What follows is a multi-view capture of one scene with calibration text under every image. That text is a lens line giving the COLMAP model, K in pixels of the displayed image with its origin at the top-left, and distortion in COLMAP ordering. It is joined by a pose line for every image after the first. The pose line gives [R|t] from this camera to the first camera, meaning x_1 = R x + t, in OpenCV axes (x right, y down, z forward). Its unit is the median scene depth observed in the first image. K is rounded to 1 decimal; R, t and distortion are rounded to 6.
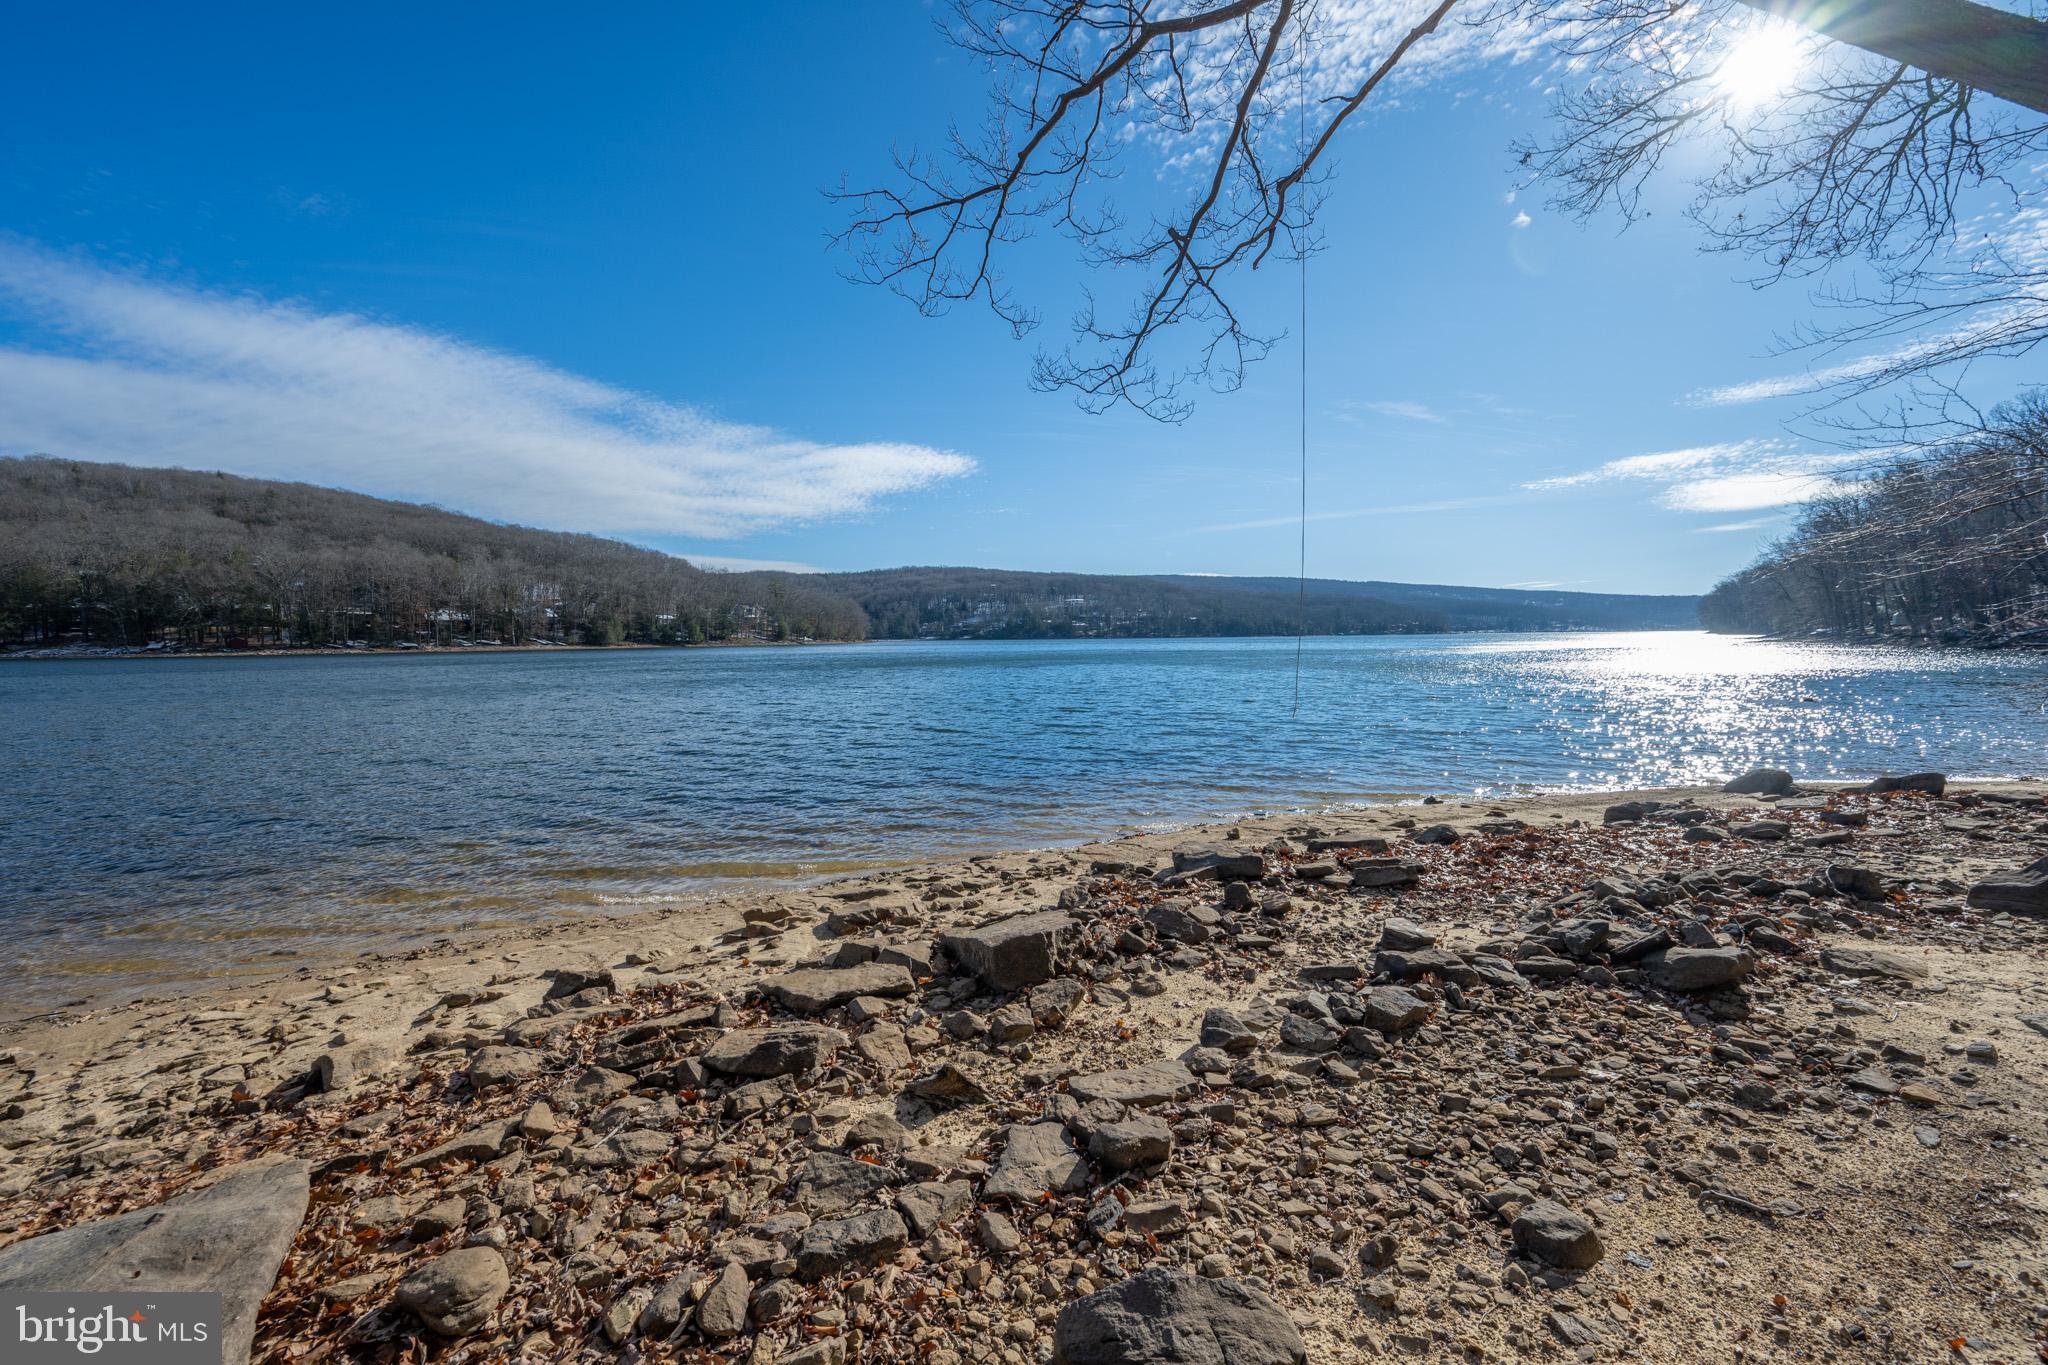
lens RADIAL K [[814.0, 0, 1022.8], [0, 814.0, 676.1], [0, 0, 1]] dist [-0.003474, 0.000440]
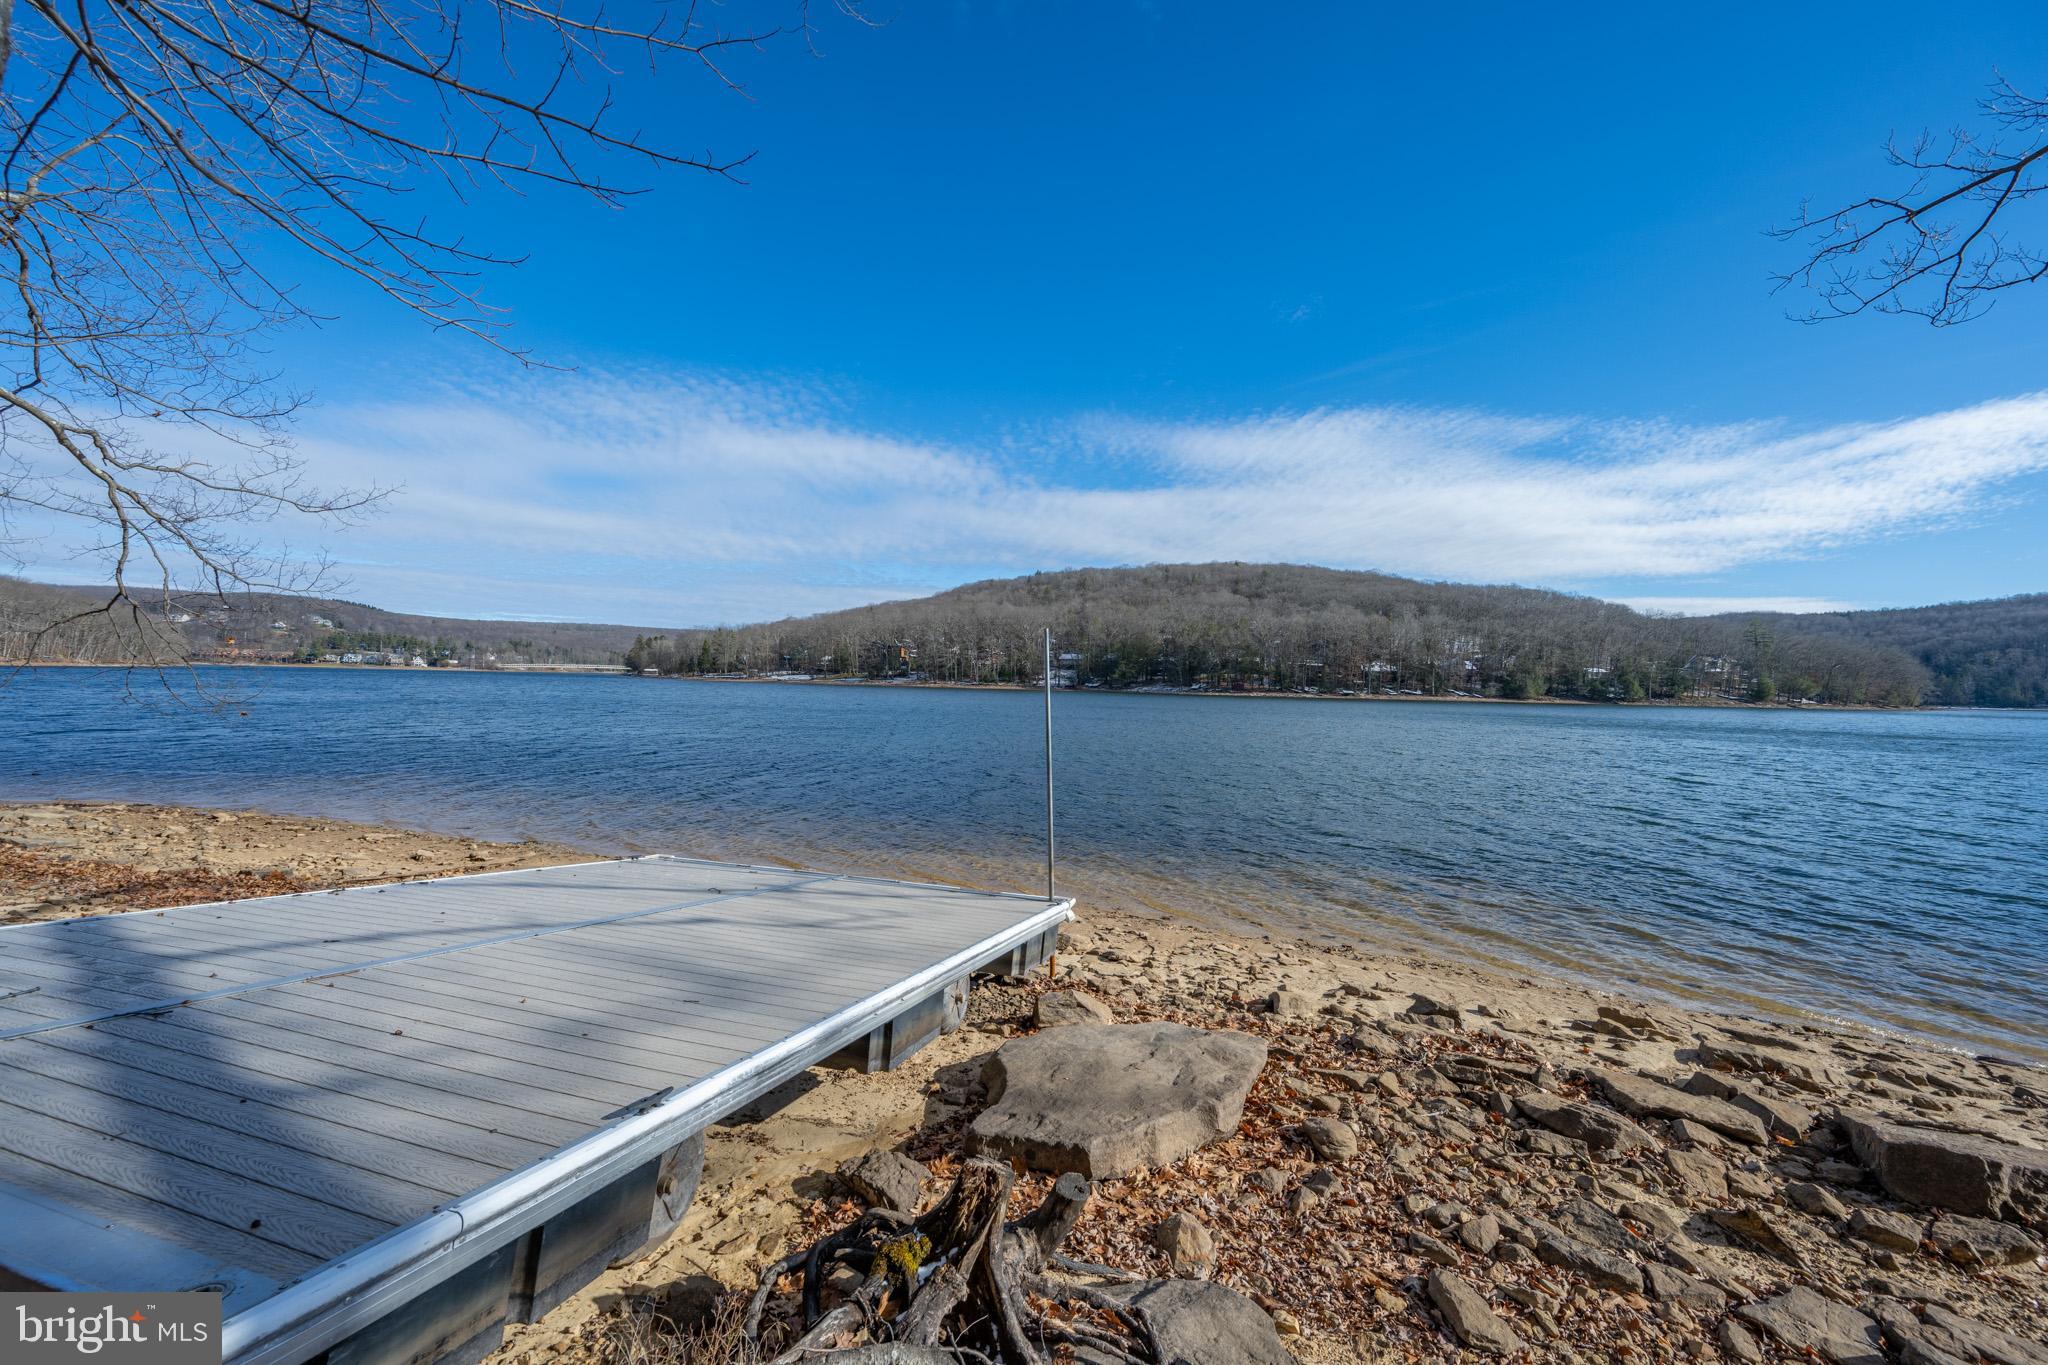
lens RADIAL K [[808.9, 0, 1019.6], [0, 808.9, 689.2], [0, 0, 1]] dist [0.000972, -0.000069]
pose [[0.512535, 0.030574, -0.858122, 0.232297], [-0.070437, 0.997495, -0.006531, -0.085023], [0.855773, 0.063791, 0.513404, -0.290071]]
